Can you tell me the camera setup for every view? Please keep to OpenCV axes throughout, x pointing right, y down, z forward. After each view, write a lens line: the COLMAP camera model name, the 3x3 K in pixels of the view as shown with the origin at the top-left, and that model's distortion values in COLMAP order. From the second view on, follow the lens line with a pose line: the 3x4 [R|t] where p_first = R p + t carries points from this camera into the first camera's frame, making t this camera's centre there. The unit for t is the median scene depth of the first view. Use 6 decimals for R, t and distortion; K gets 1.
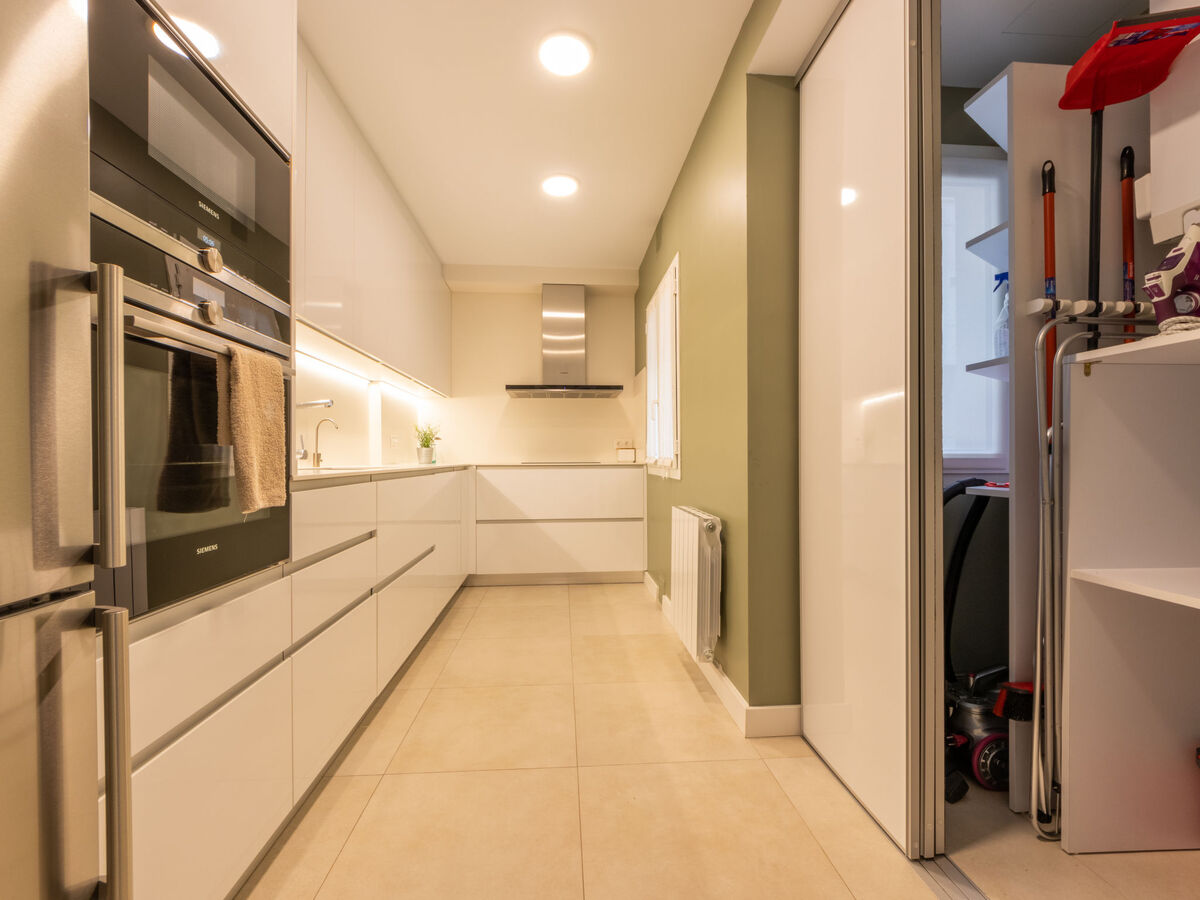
lens RADIAL K [[520.6, 0, 602.7], [0, 520.6, 469.9], [0, 0, 1]] dist [-0.003619, -0.000326]
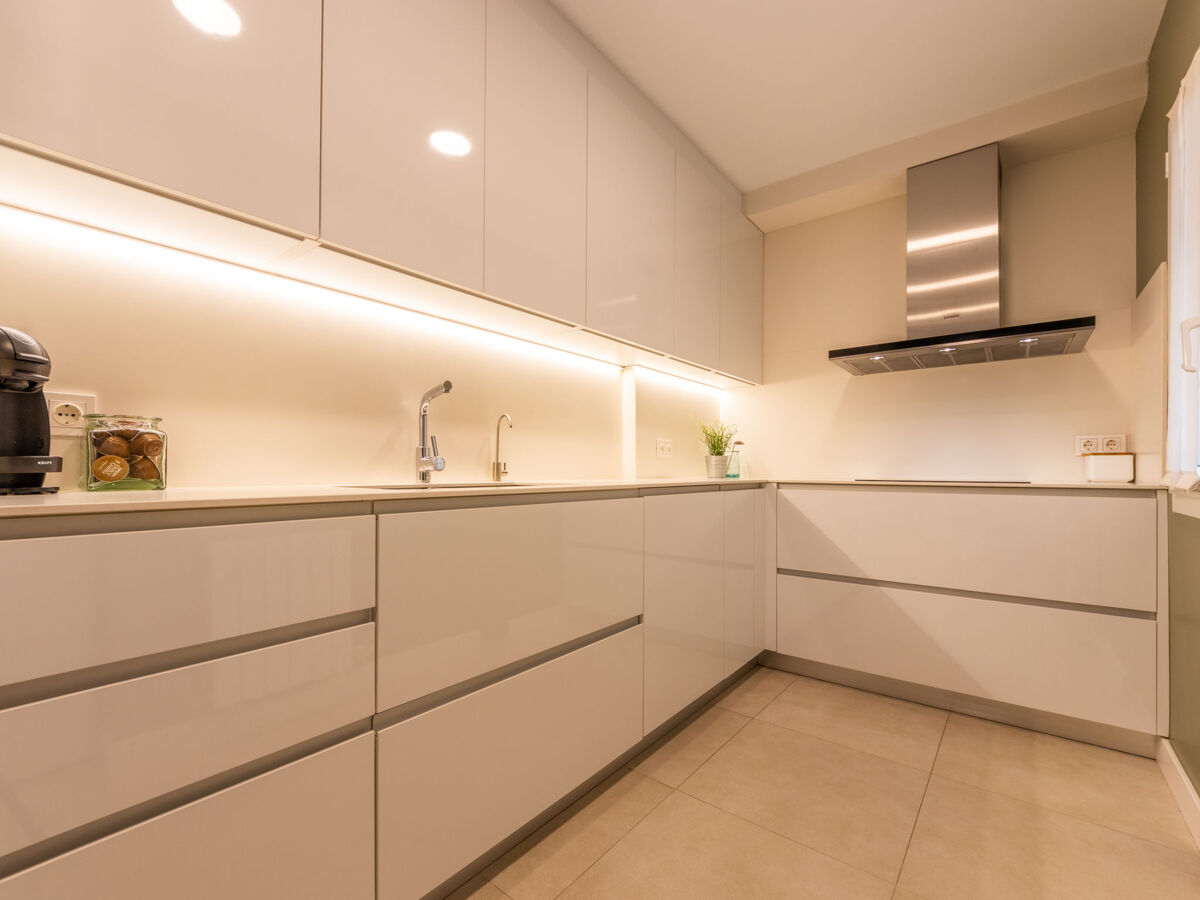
lens RADIAL K [[520.6, 0, 602.7], [0, 520.6, 469.9], [0, 0, 1]] dist [-0.003619, -0.000326]
pose [[0.724416, 0.006540, -0.689332, 0.041017], [-0.022593, 0.999643, -0.014259, -0.009558], [0.688993, 0.025903, 0.724305, 0.374813]]
